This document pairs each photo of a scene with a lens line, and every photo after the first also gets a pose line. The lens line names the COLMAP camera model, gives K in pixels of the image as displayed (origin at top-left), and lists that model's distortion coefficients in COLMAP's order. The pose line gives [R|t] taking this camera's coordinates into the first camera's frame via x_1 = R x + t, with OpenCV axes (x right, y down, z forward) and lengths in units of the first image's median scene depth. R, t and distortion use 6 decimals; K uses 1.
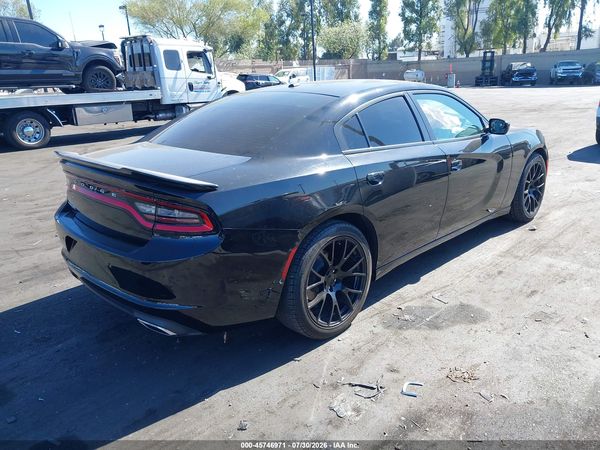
lens RADIAL K [[464.8, 0, 300.0], [0, 464.8, 225.0], [0, 0, 1]] dist [0.001650, 0.000781]
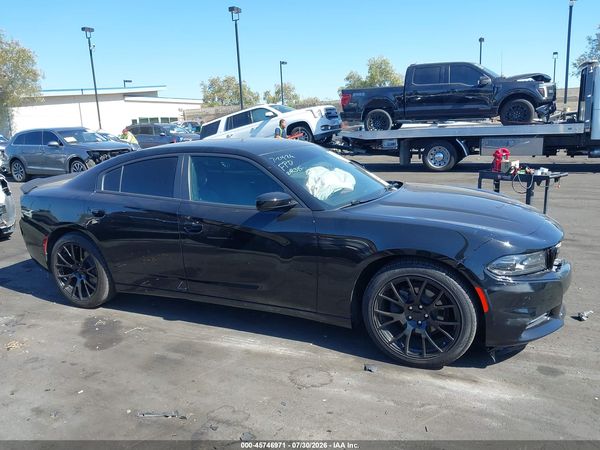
lens RADIAL K [[481.7, 0, 301.2], [0, 481.7, 221.3], [0, 0, 1]] dist [-0.005190, -0.006803]
pose [[0.362374, 0.207494, -0.908643, 0.414177], [-0.254745, 0.959832, 0.117589, -0.098490], [0.896543, 0.188861, 0.400676, 0.231169]]
